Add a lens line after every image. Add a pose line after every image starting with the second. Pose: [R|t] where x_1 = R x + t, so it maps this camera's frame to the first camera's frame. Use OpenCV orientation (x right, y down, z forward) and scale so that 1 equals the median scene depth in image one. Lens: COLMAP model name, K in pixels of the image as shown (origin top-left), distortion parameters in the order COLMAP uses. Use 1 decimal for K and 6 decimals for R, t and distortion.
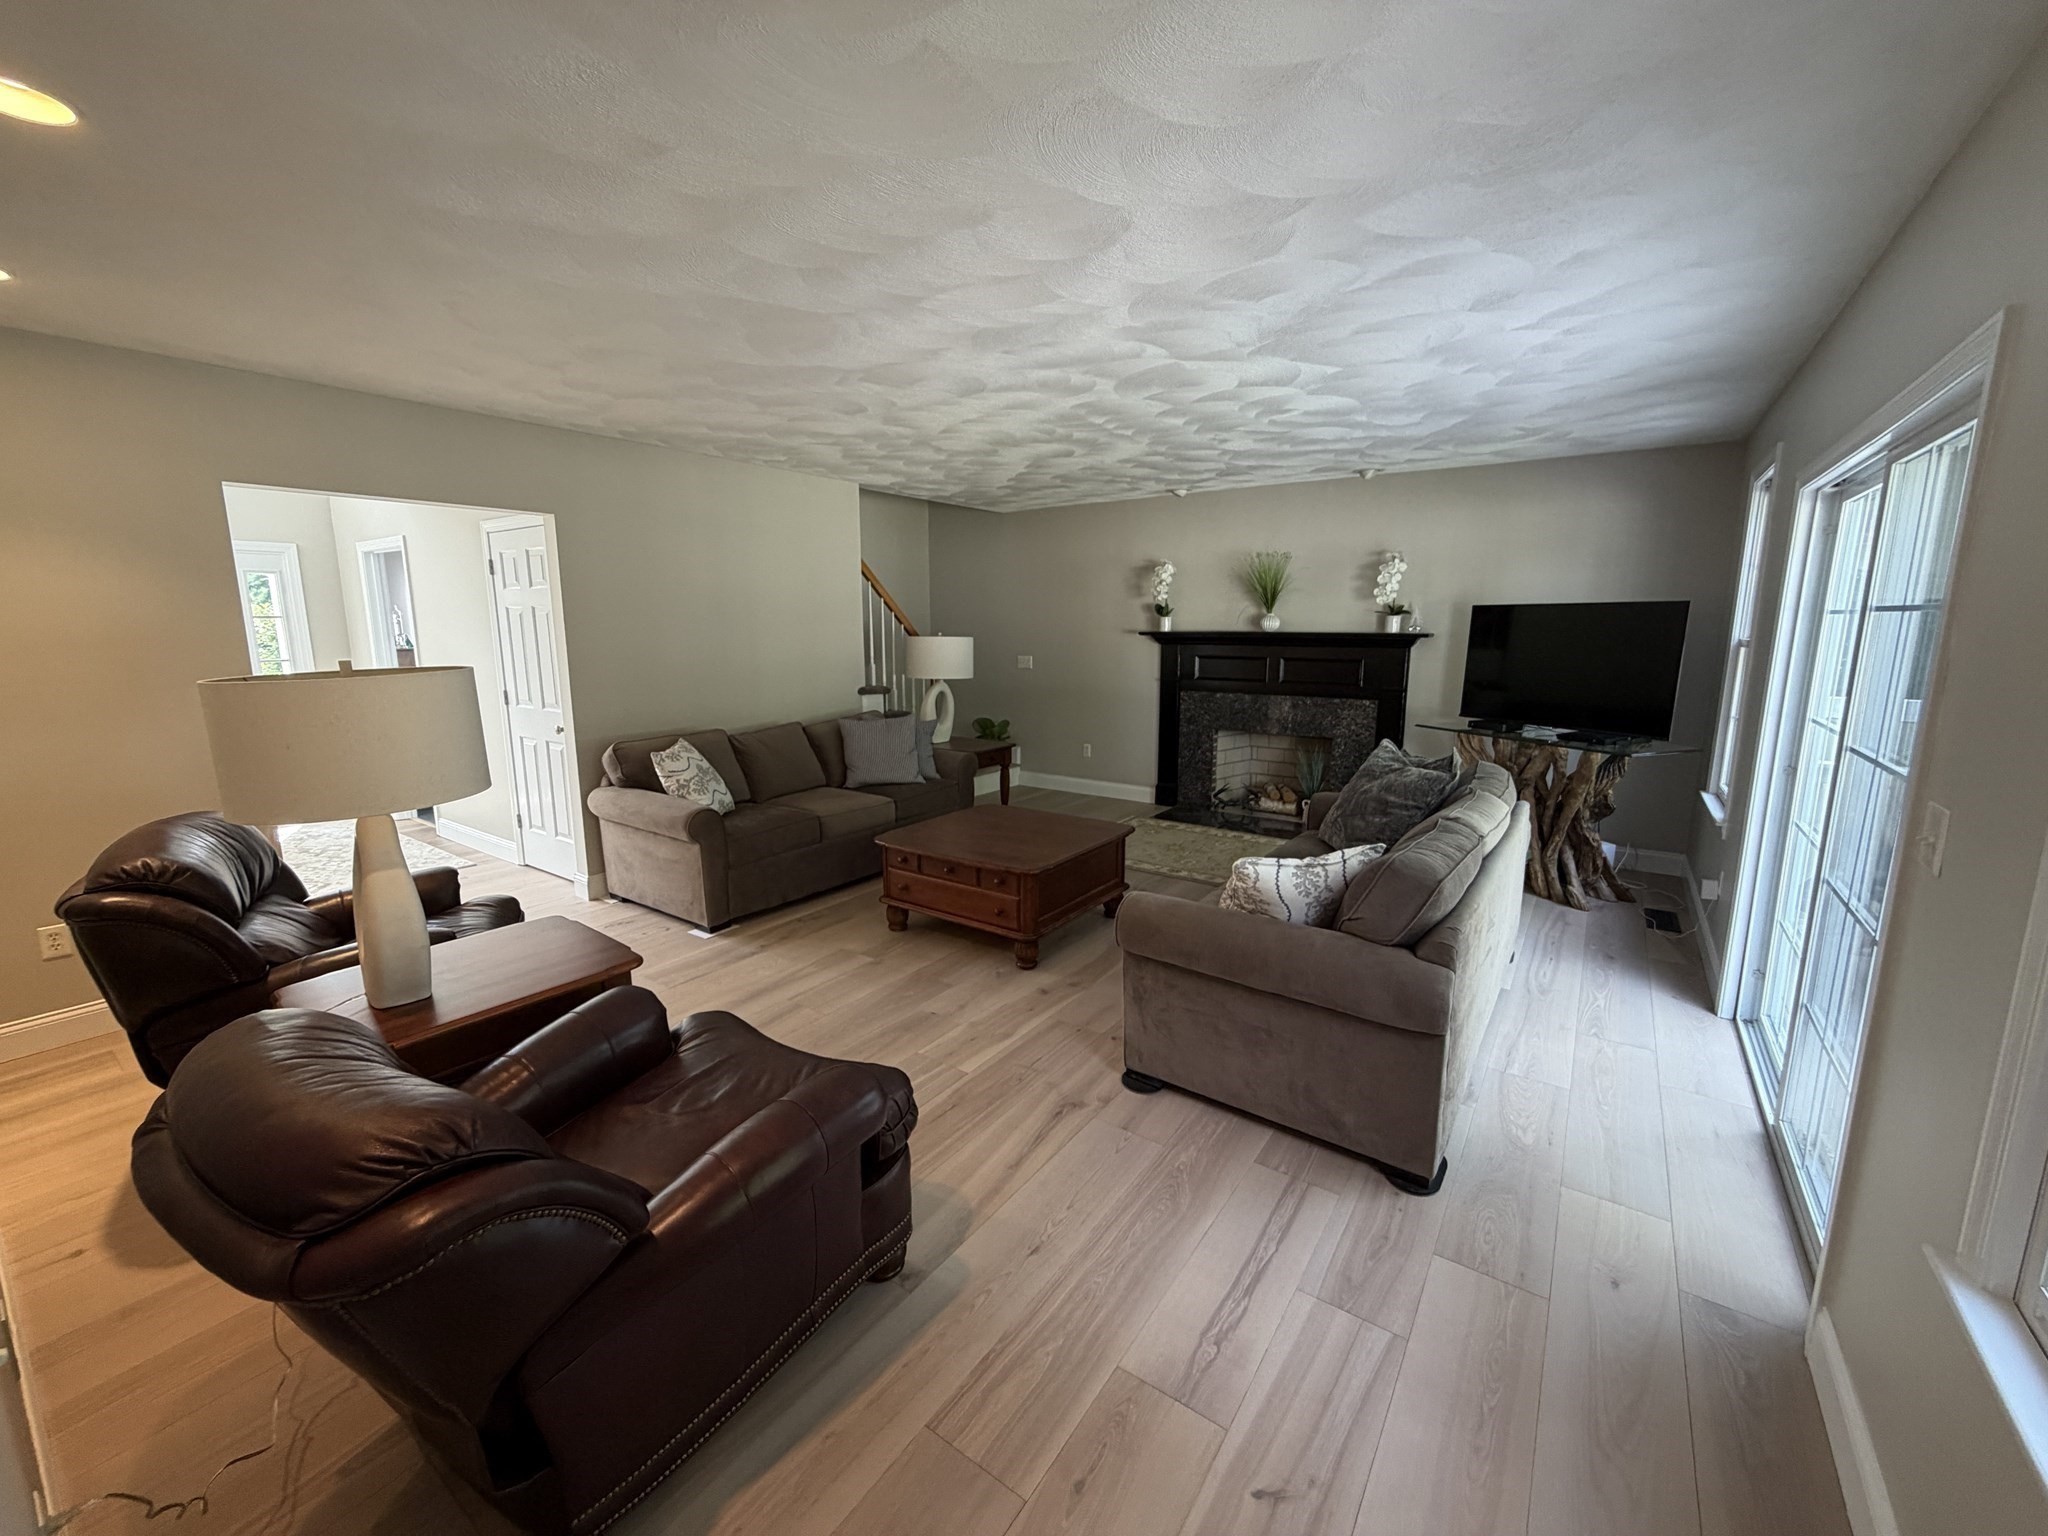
lens RADIAL K [[819.8, 0, 1014.9], [0, 819.8, 765.0], [0, 0, 1]] dist [-0.000442, 0.001088]
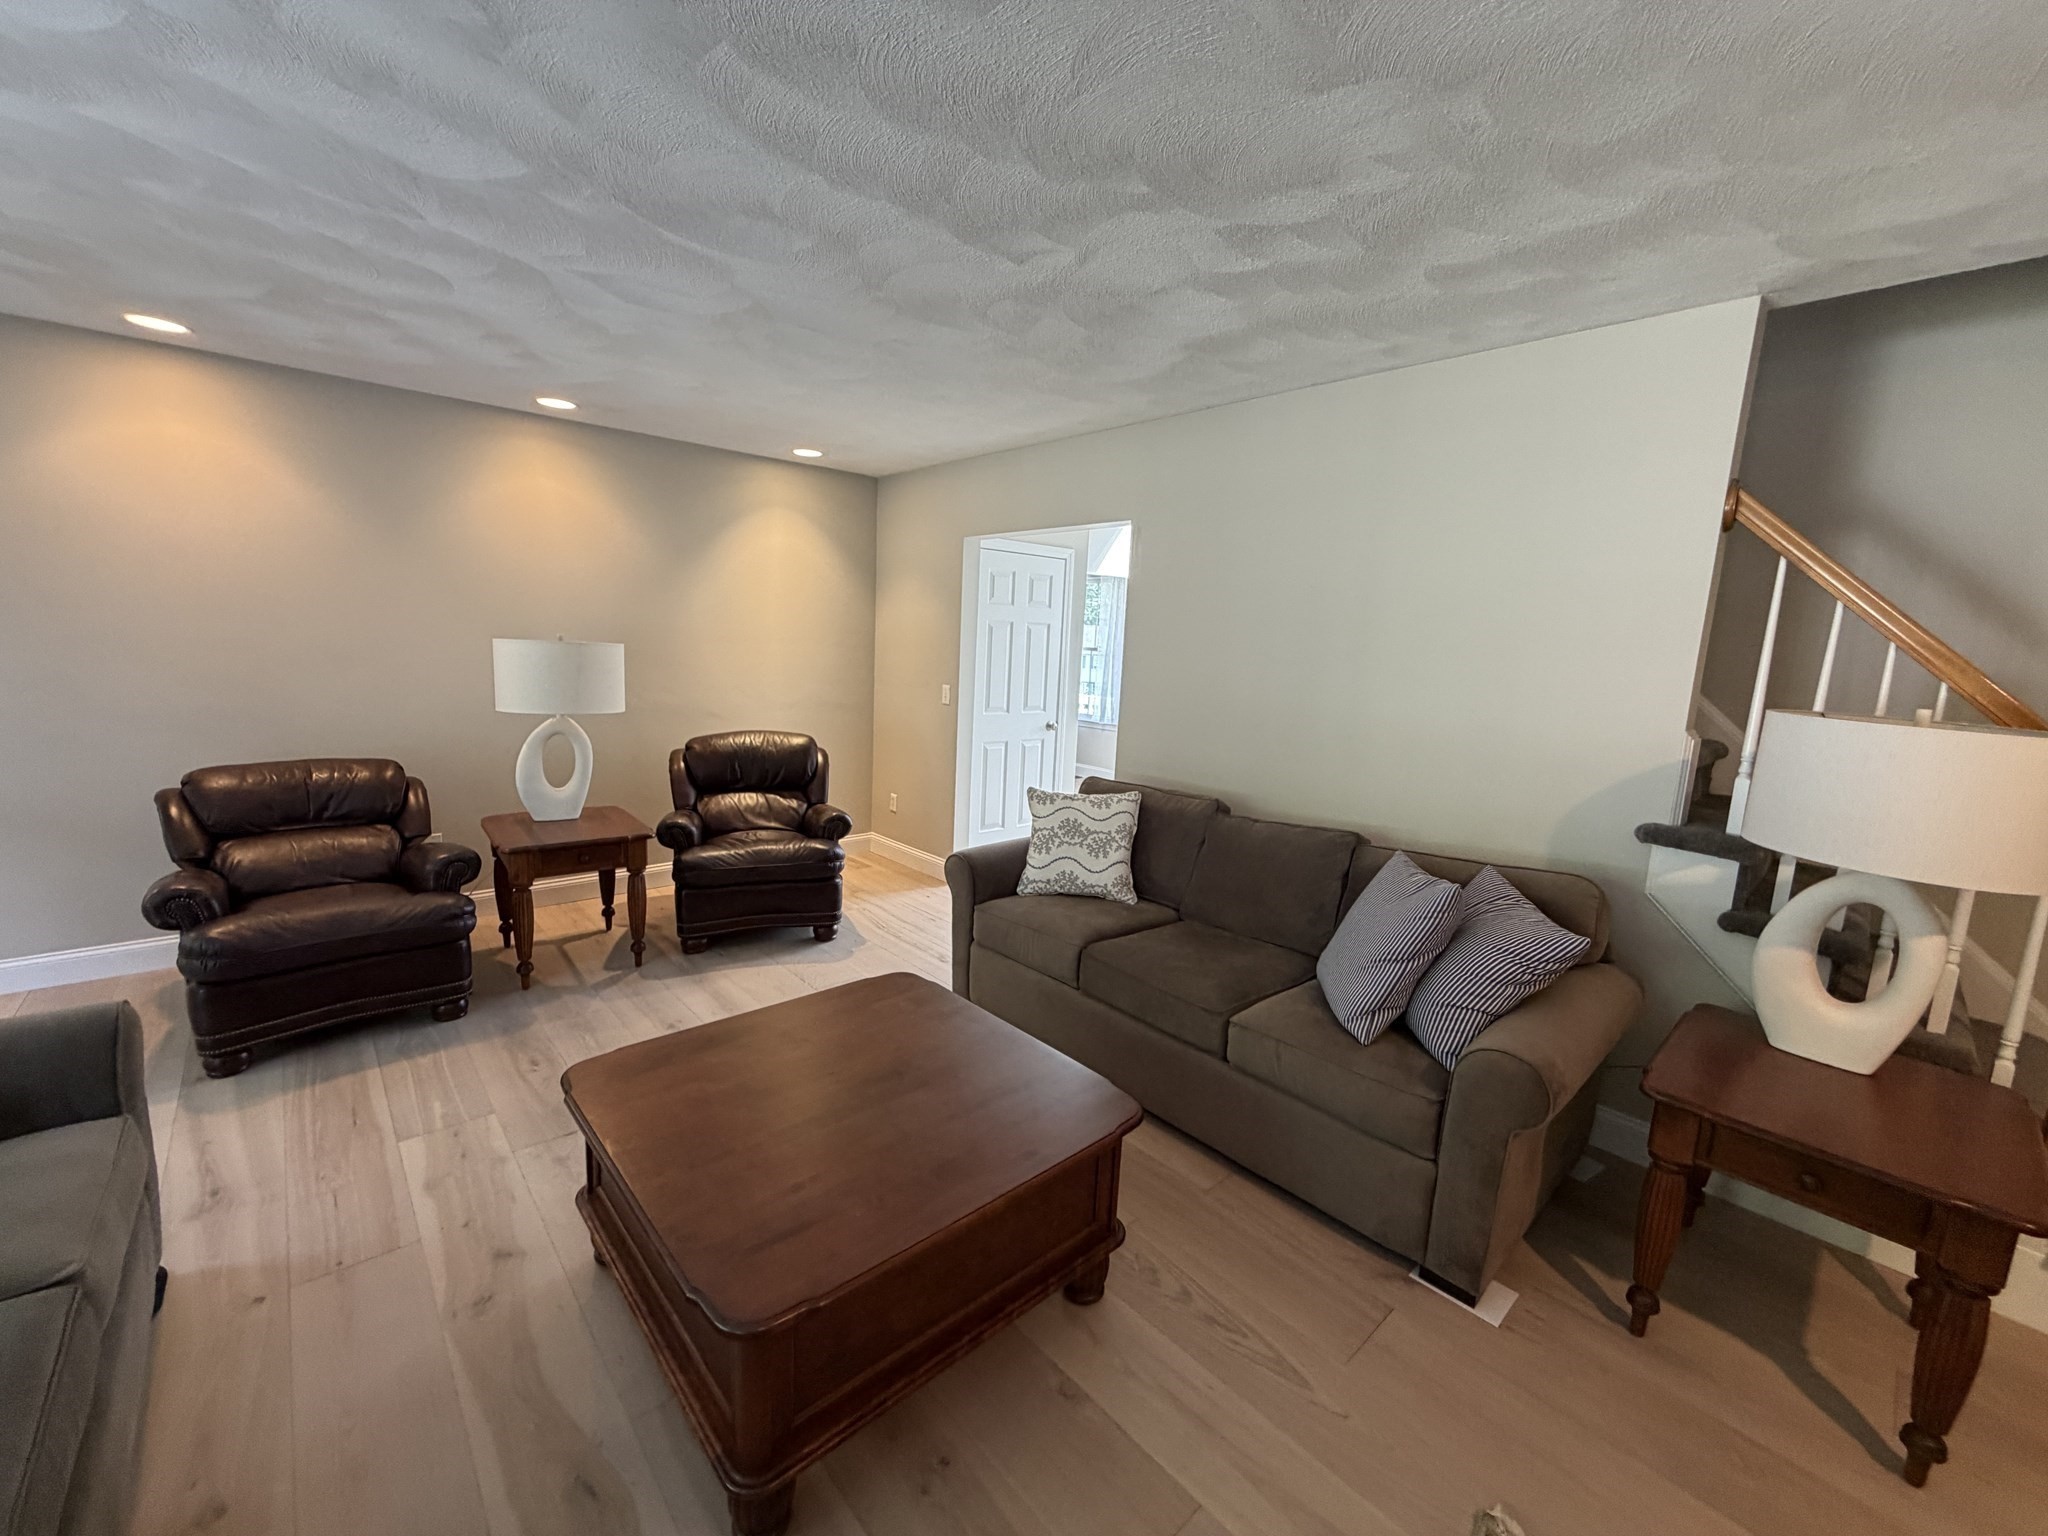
lens RADIAL K [[819.8, 0, 1014.1], [0, 819.8, 767.7], [0, 0, 1]] dist [-0.000442, 0.001088]
pose [[-0.210998, 0.145284, -0.966629, 0.255489], [-0.211393, 0.958709, 0.190237, -0.128205], [0.954355, 0.244479, -0.171574, 0.746927]]
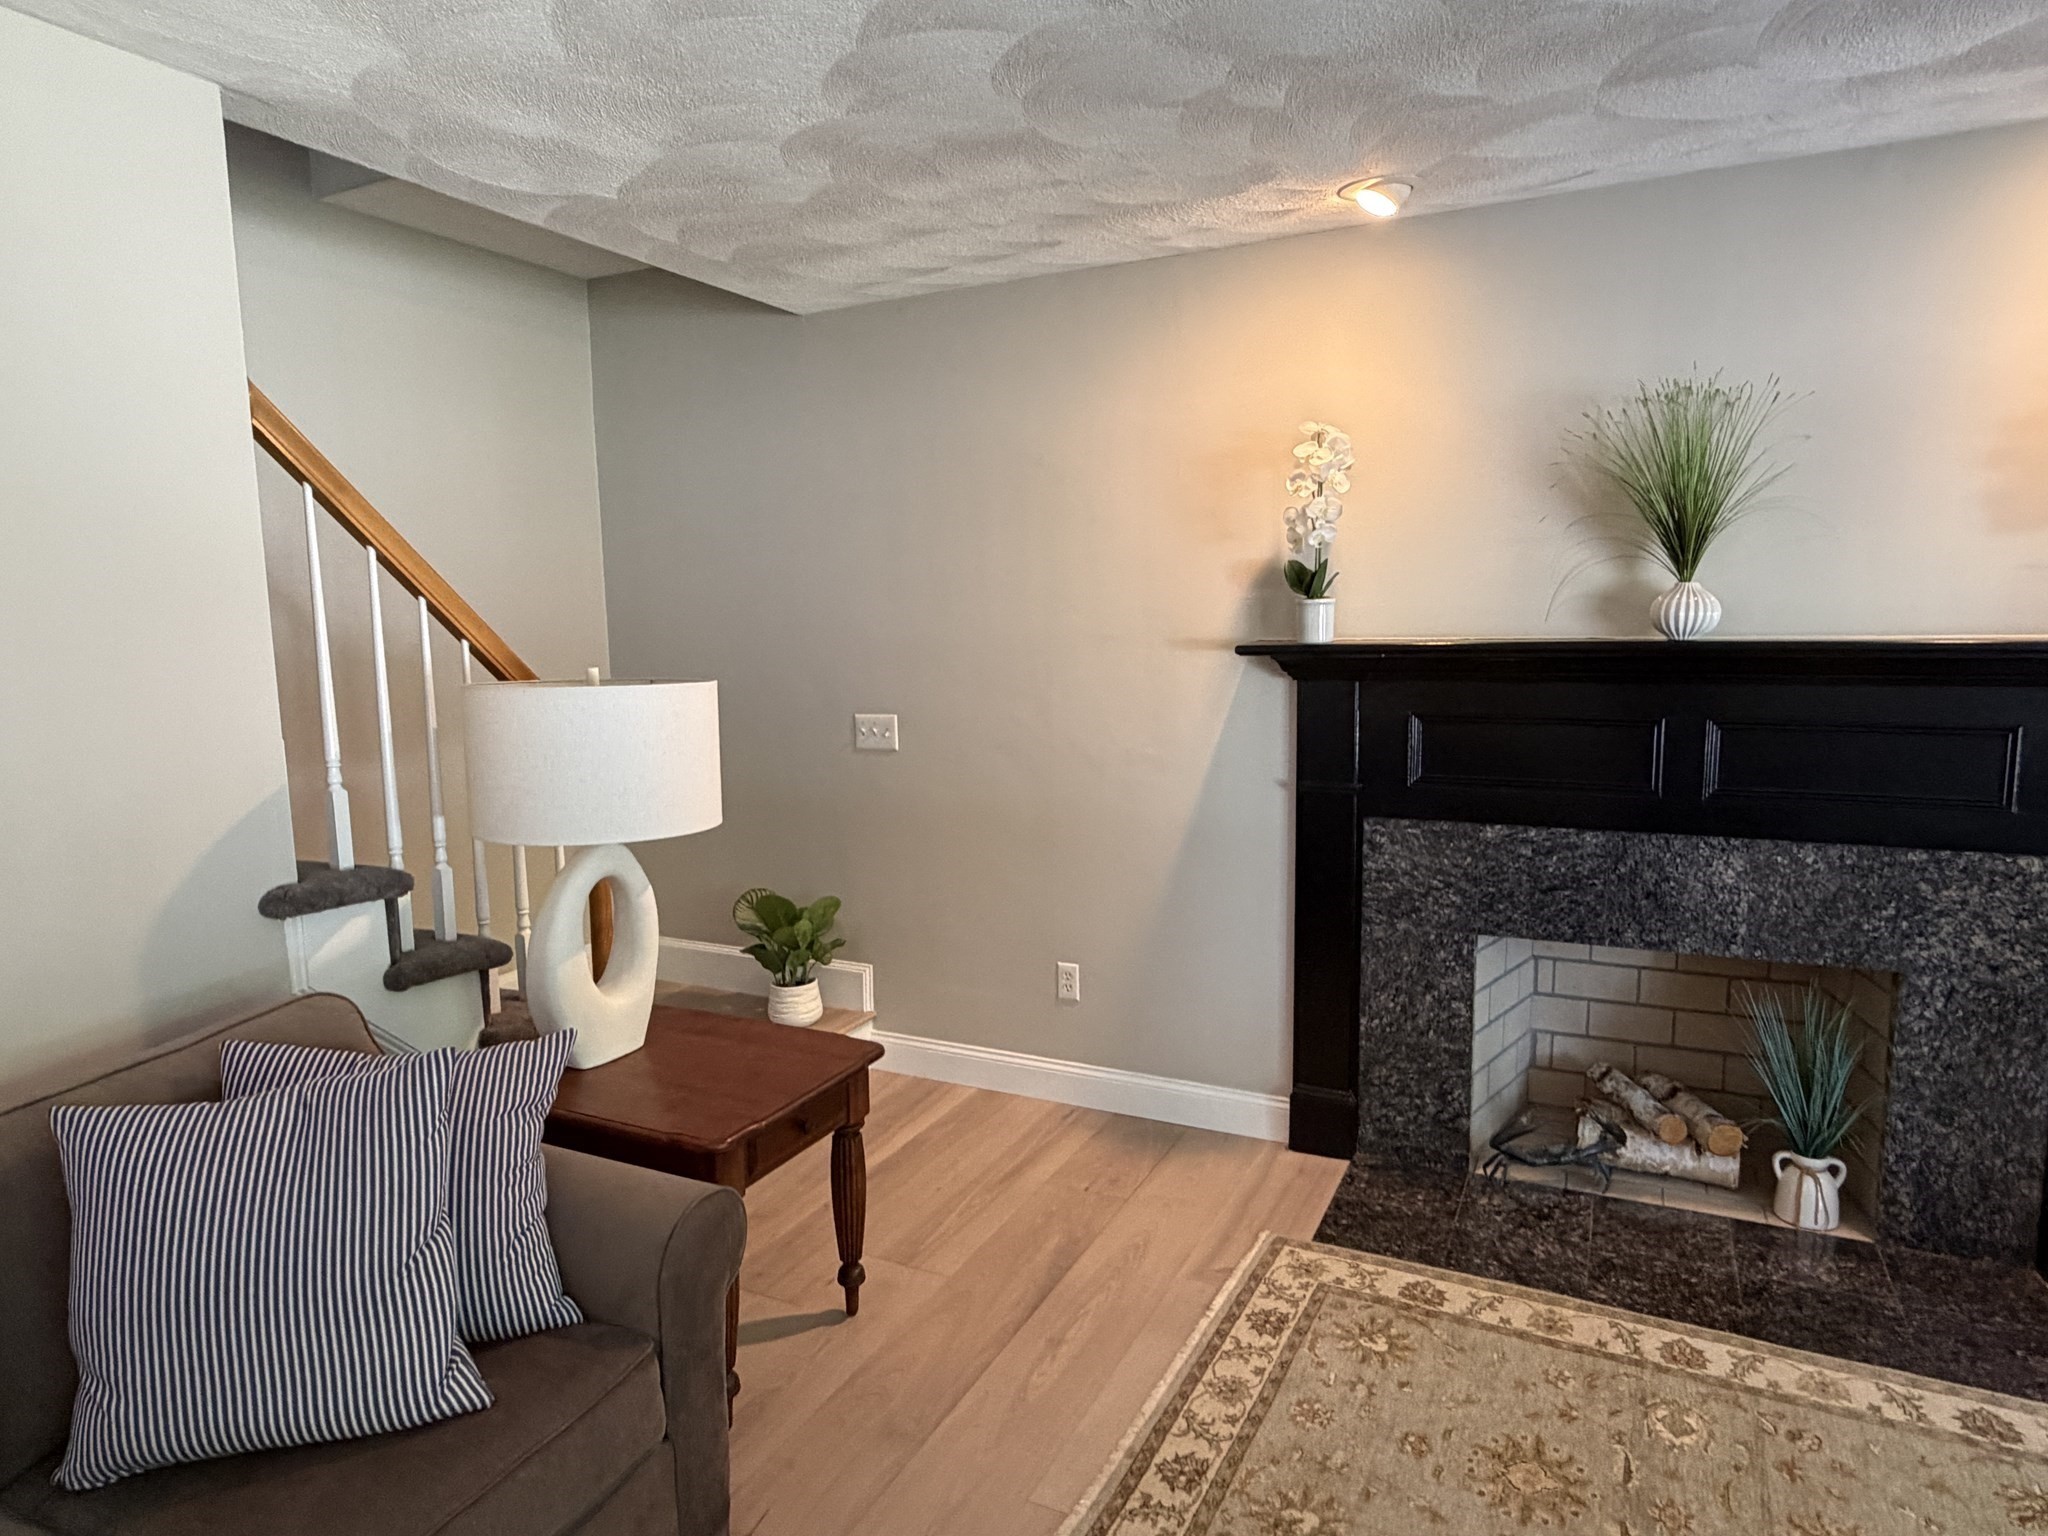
lens RADIAL K [[1217.8, 0, 1010.0], [0, 1217.8, 770.7], [0, 0, 1]] dist [-0.001232, 0.001194]
pose [[0.986942, -0.036817, 0.156809, -0.018797], [0.043510, 0.998273, -0.039462, -0.103911], [-0.155085, 0.045770, 0.986840, 0.572568]]
